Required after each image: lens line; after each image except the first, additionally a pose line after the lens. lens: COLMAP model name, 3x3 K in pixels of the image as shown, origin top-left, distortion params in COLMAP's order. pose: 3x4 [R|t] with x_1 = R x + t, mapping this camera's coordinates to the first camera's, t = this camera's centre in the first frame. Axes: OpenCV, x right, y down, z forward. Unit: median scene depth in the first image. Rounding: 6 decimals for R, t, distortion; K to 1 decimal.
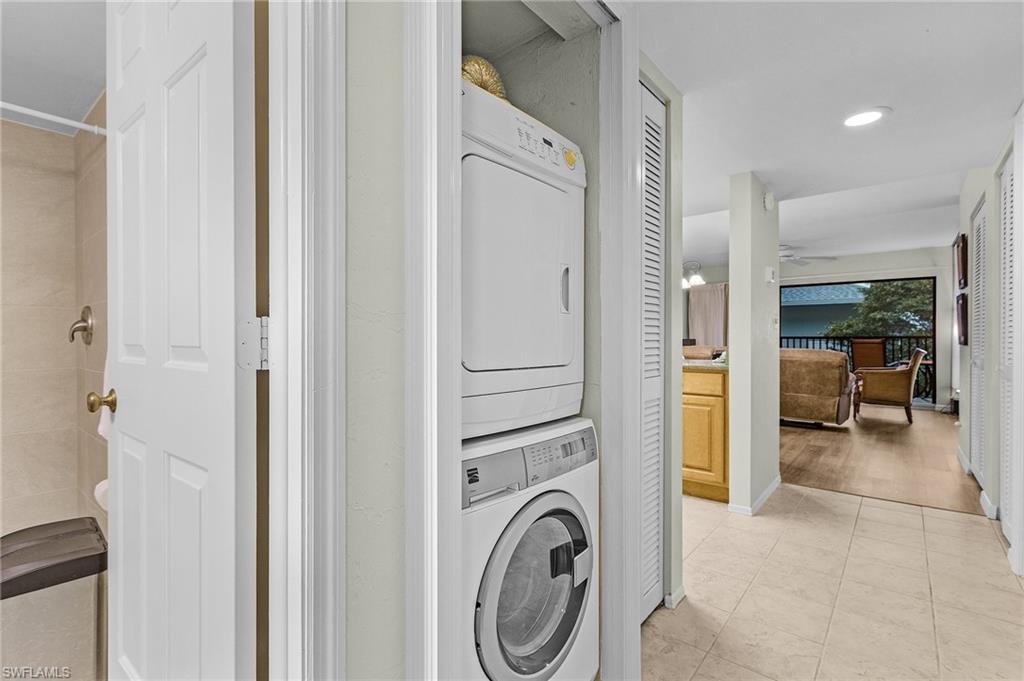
lens RADIAL K [[483.1, 0, 511.5], [0, 483.1, 337.0], [0, 0, 1]] dist [0.000373, -0.000609]
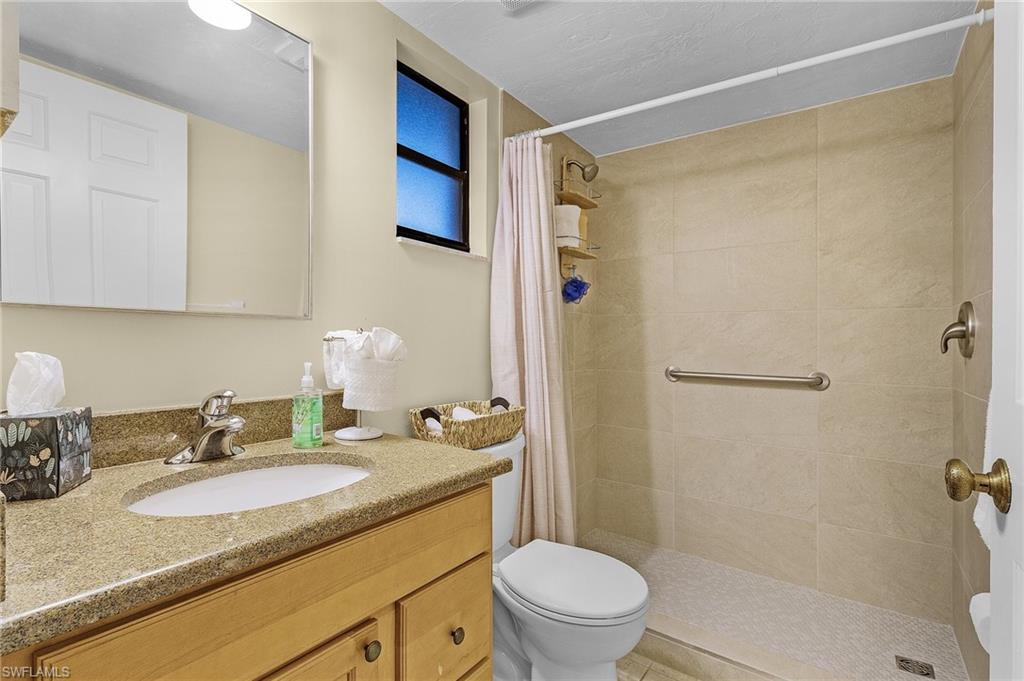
lens RADIAL K [[483.1, 0, 516.4], [0, 483.1, 342.7], [0, 0, 1]] dist [0.000373, -0.000609]
pose [[0.085316, 0.002331, -0.996351, -0.248089], [-0.012268, 0.999924, 0.001289, 0.001523], [0.996278, 0.012113, 0.085338, 0.303655]]
